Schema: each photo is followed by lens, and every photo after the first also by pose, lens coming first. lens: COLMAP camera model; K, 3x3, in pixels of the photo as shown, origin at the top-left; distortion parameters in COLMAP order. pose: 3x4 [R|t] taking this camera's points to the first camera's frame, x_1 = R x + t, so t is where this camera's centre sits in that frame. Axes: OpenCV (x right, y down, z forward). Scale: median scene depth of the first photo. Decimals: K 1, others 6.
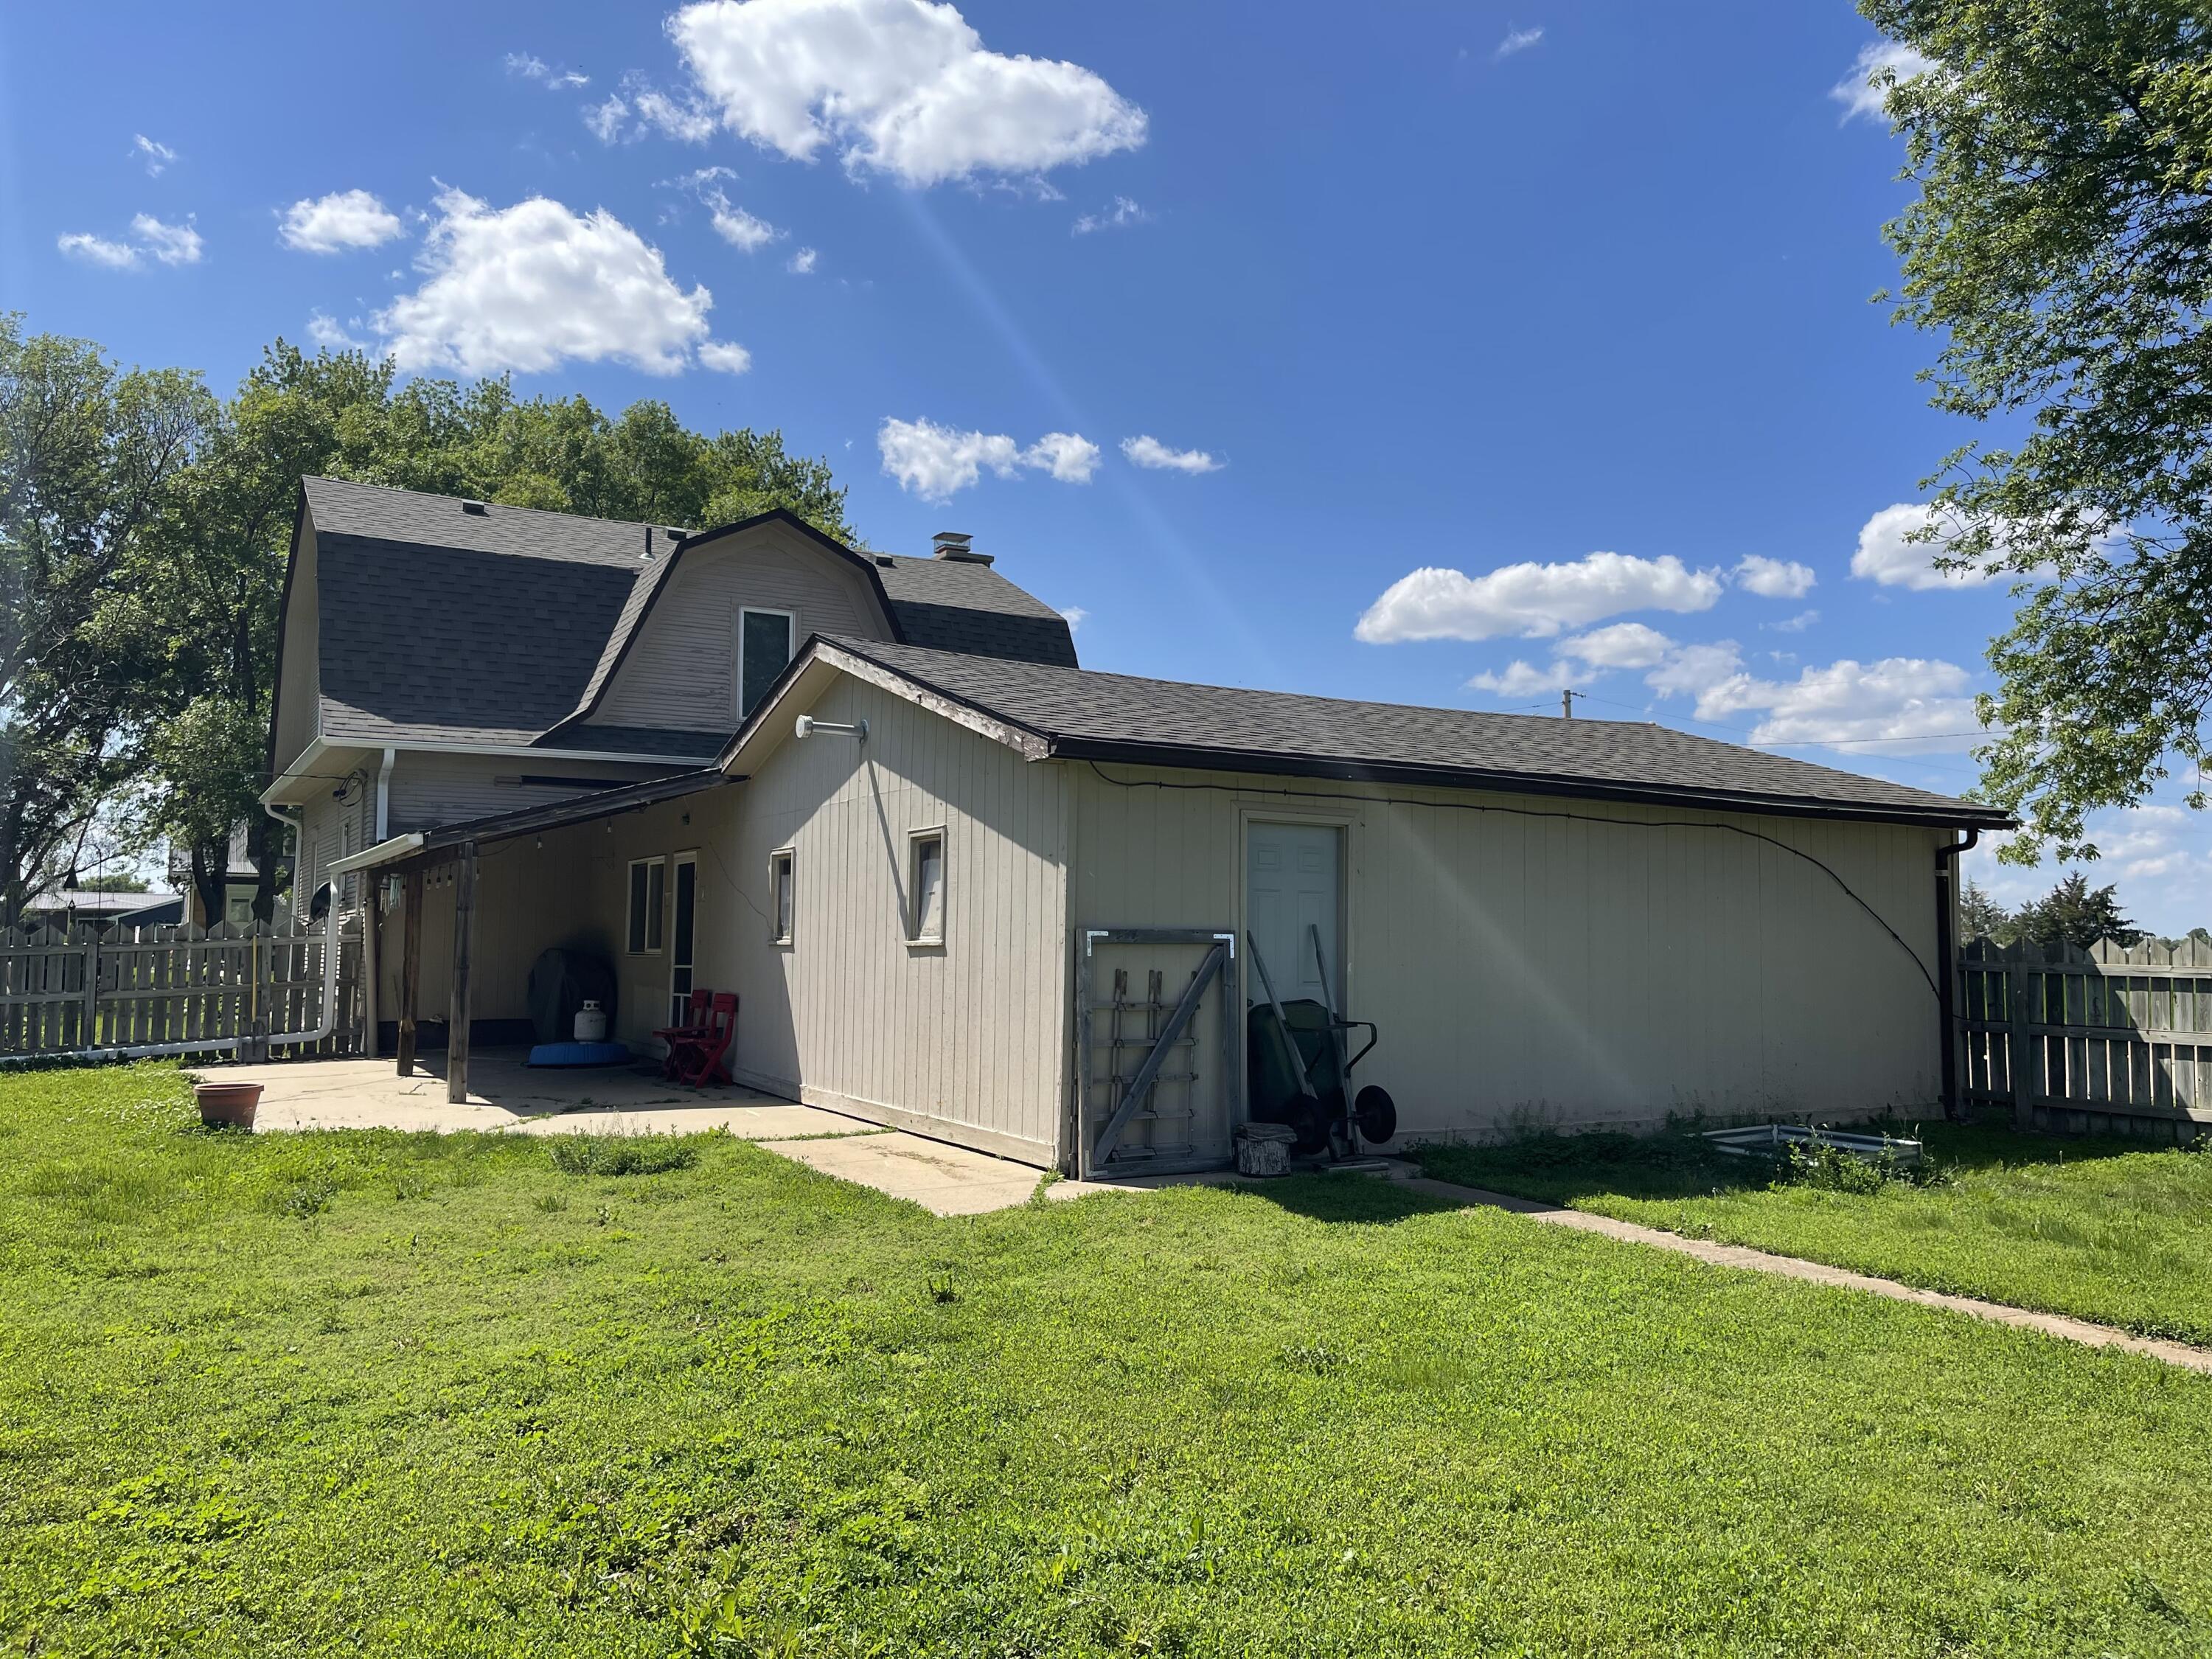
lens RADIAL K [[1682.9, 0, 1106.0], [0, 1682.9, 829.5], [0, 0, 1]] dist [-0.000647, -0.001361]
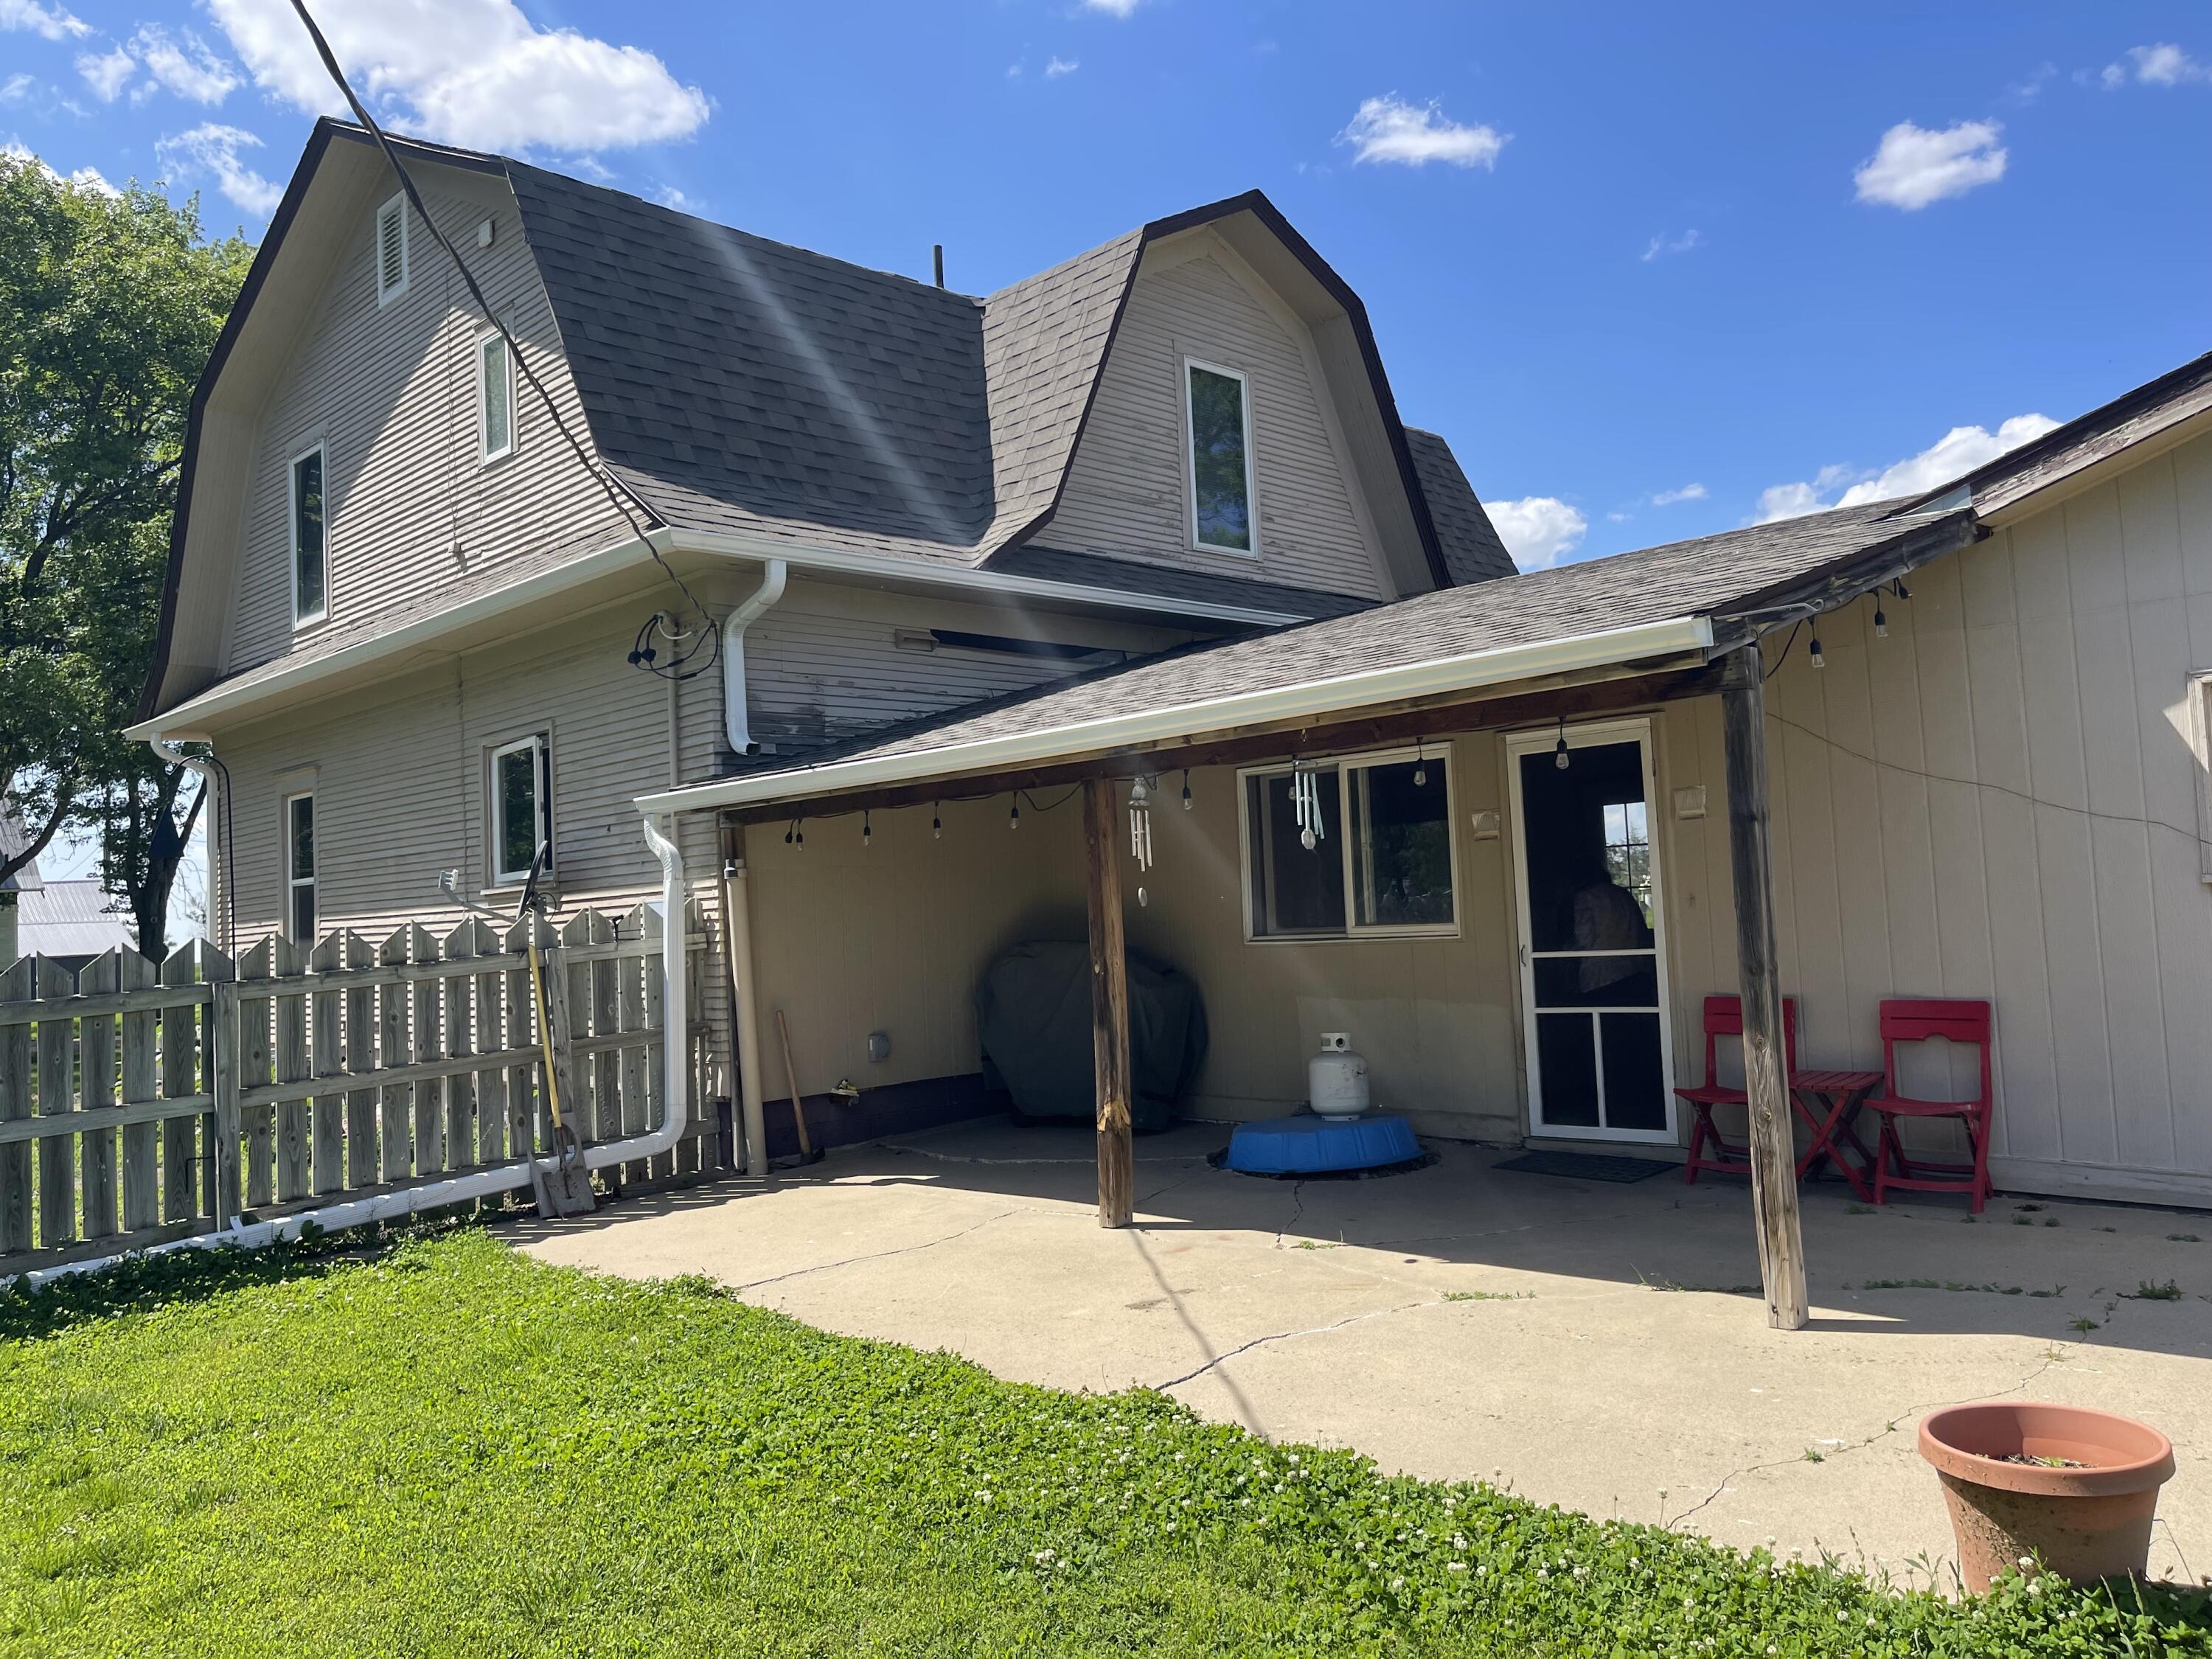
lens RADIAL K [[1682.9, 0, 1106.0], [0, 1682.9, 829.5], [0, 0, 1]] dist [-0.000647, -0.001361]
pose [[0.969068, -0.037883, 0.243870, -0.434067], [0.033669, 0.999203, 0.021428, 0.023313], [-0.244488, -0.012554, 0.969571, 0.464129]]
